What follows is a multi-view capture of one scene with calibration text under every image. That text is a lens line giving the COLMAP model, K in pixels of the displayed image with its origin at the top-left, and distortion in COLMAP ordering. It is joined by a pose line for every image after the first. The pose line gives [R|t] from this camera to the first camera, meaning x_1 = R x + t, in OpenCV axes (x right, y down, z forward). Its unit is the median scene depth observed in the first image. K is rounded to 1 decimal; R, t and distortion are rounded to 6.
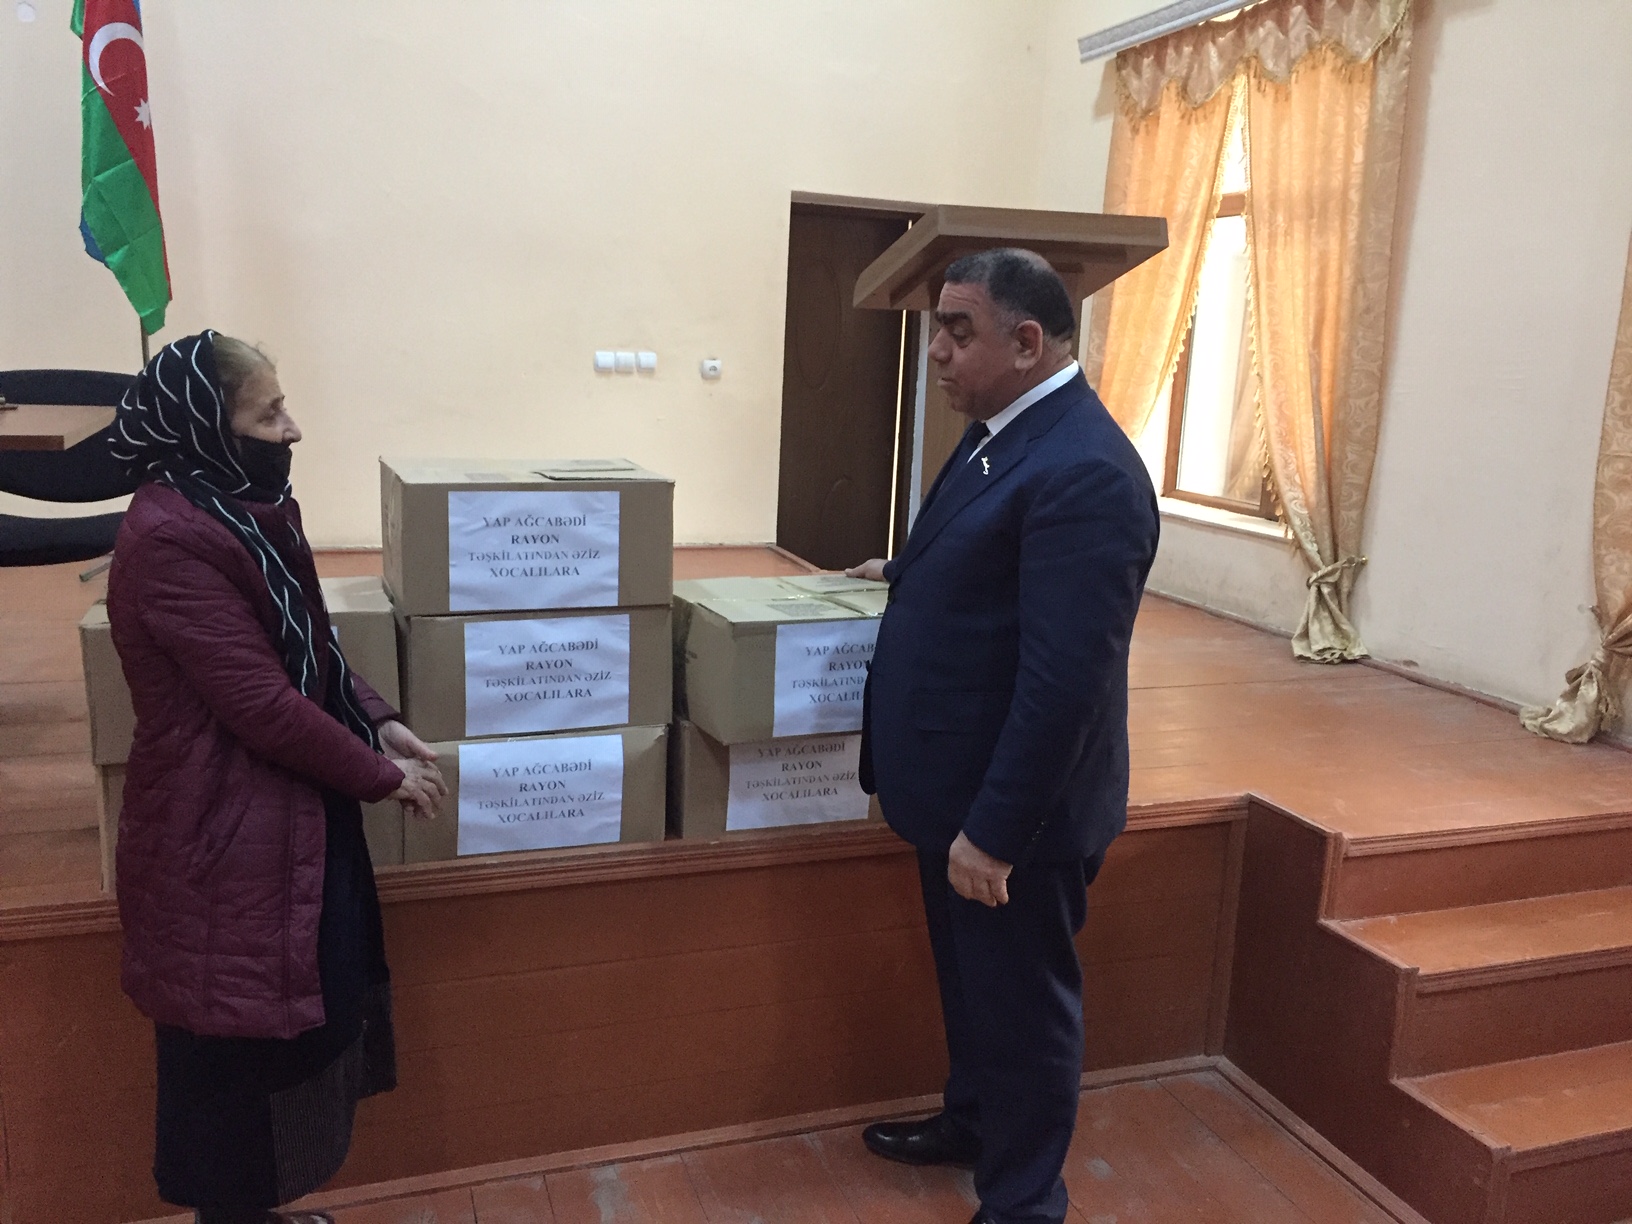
lens RADIAL K [[1394.3, 0, 823.1], [0, 1394.3, 613.4], [0, 0, 1]] dist [0.092014, -0.136364]
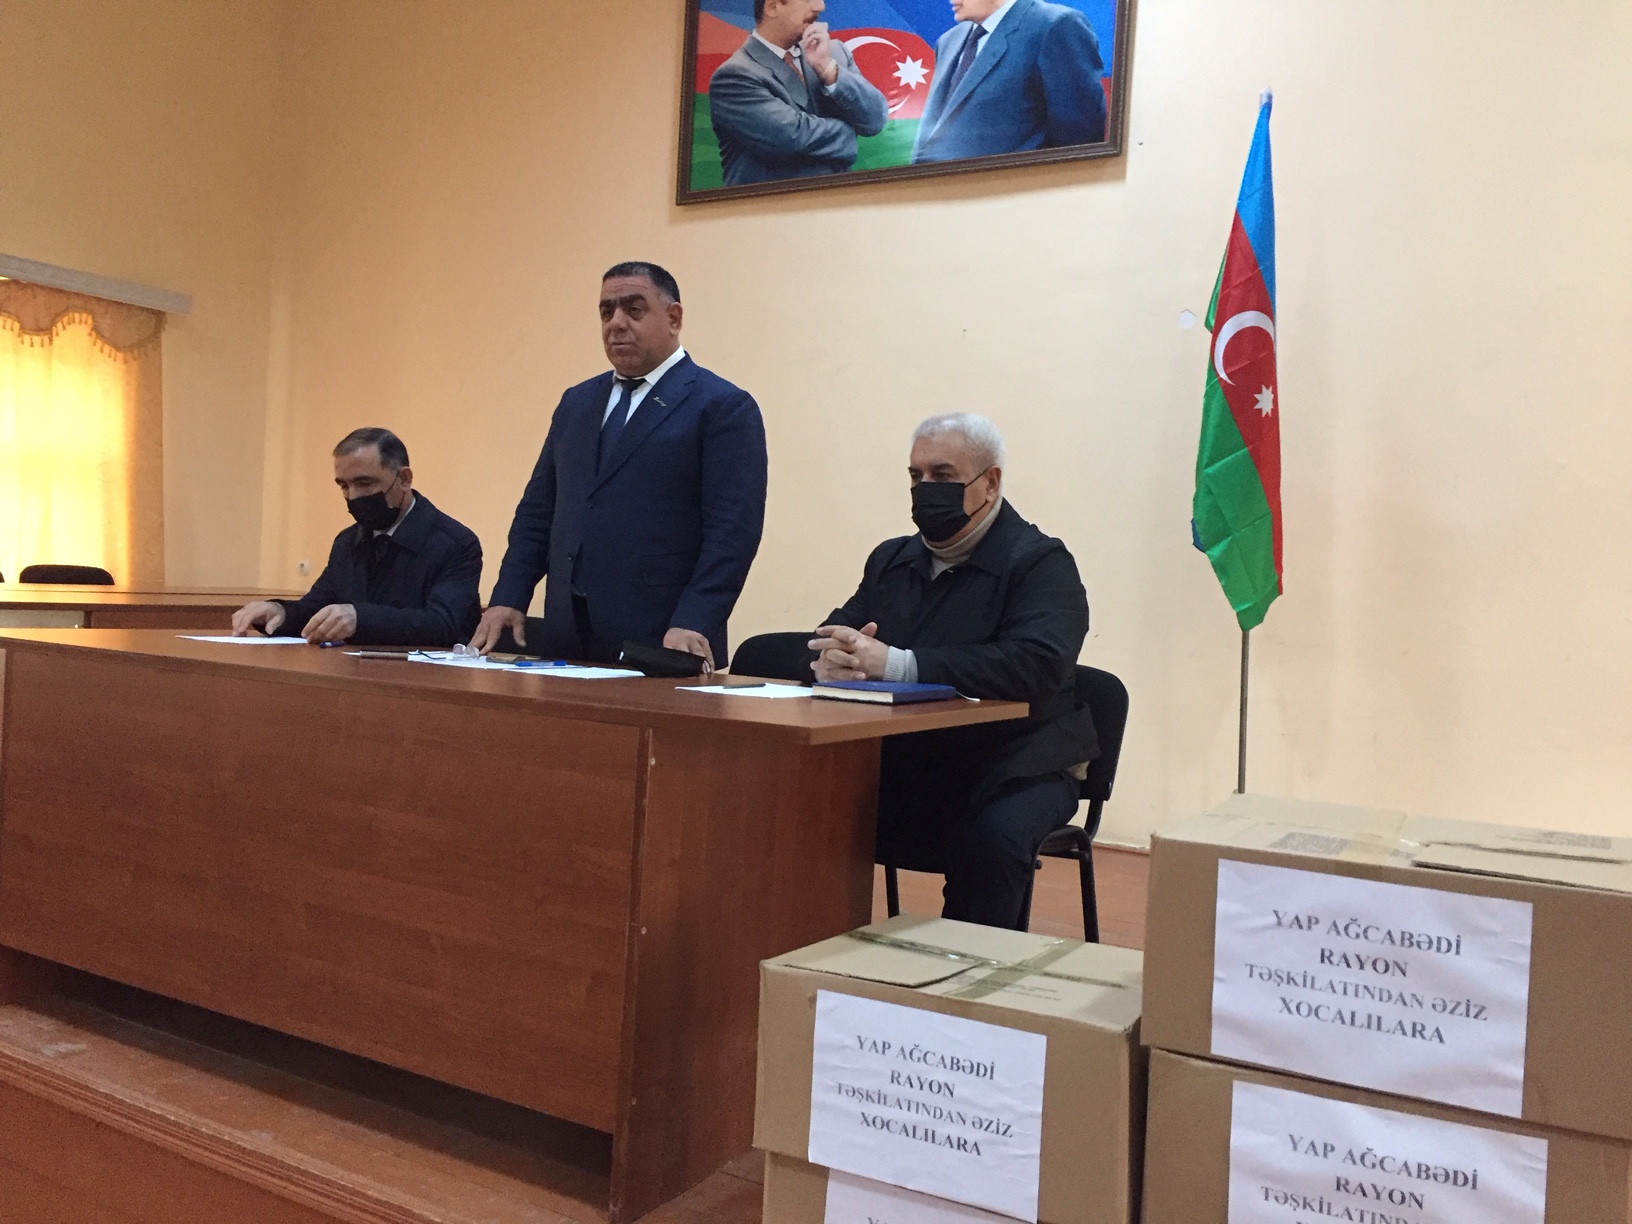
lens RADIAL K [[1394.3, 0, 823.1], [0, 1394.3, 613.4], [0, 0, 1]] dist [0.092014, -0.136364]
pose [[0.639428, 0.008539, -0.768803, 0.053899], [-0.173693, 0.975692, -0.133627, -0.042494], [0.748974, 0.218981, 0.625368, 0.242728]]
